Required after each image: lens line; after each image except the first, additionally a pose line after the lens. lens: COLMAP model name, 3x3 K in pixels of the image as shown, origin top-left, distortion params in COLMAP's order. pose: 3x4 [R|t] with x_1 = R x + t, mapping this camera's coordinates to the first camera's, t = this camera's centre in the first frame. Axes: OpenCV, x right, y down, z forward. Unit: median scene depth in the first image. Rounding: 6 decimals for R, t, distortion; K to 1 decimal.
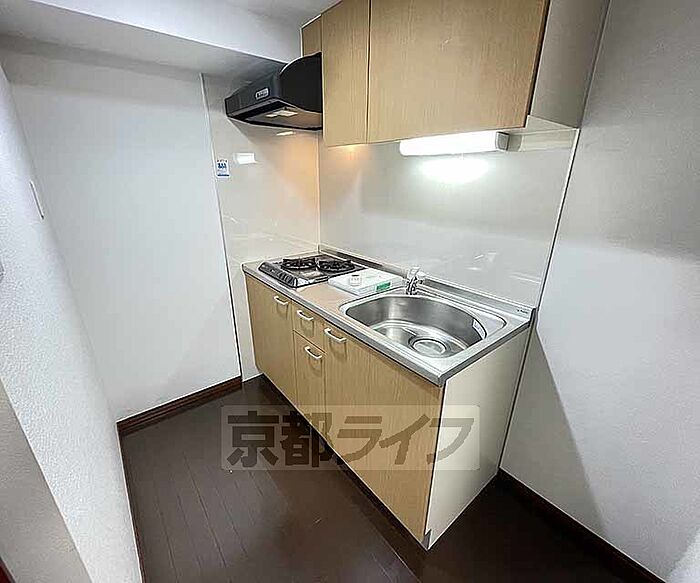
lens RADIAL K [[320.1, 0, 346.7], [0, 320.1, 293.3], [0, 0, 1]] dist [-0.001391, 0.000104]
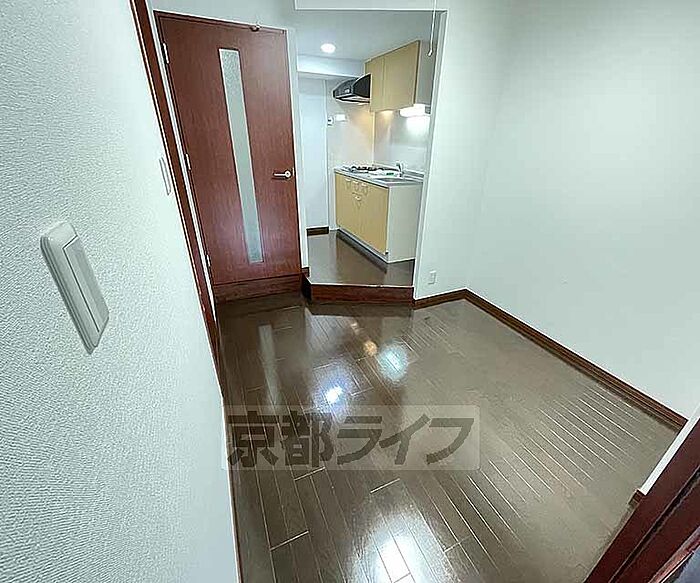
lens RADIAL K [[320.1, 0, 352.9], [0, 320.1, 291.4], [0, 0, 1]] dist [-0.001391, 0.000104]
pose [[0.967964, 0.119717, -0.220714, 0.445813], [-0.097535, 0.989263, 0.108834, 0.572019], [0.231373, -0.083820, 0.969248, -1.344640]]
